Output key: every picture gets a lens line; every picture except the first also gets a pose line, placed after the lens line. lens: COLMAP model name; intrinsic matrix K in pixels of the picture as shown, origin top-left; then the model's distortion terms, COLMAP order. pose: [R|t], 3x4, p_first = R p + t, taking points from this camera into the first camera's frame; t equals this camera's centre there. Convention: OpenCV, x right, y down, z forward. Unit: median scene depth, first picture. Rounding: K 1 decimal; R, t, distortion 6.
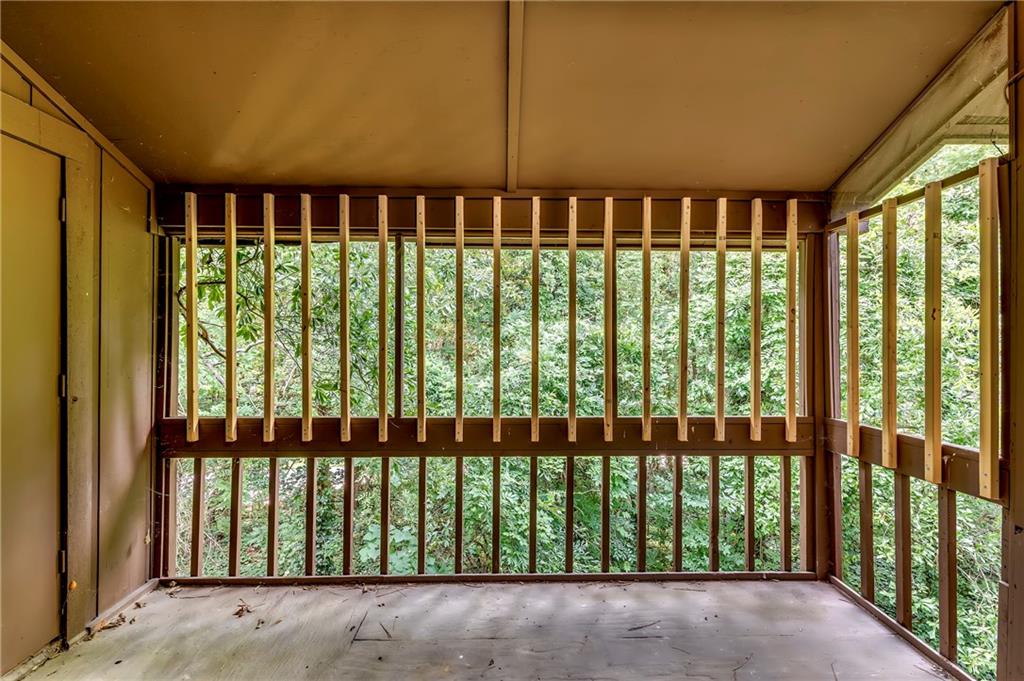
lens RADIAL K [[432.8, 0, 513.1], [0, 432.8, 336.5], [0, 0, 1]] dist [0.003073, -0.000056]
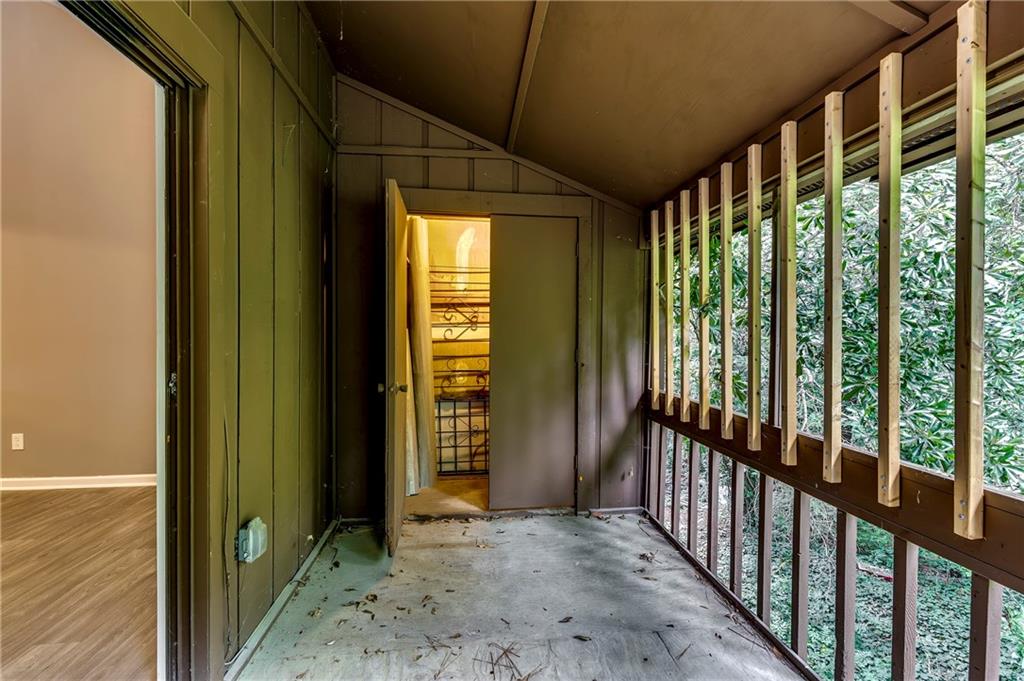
lens RADIAL K [[432.8, 0, 513.1], [0, 432.8, 336.5], [0, 0, 1]] dist [0.003073, -0.000056]
pose [[0.092069, 0.002229, -0.995750, 0.505834], [0.005332, 0.999982, 0.002732, 0.028867], [0.995738, -0.005561, 0.092056, 0.526859]]
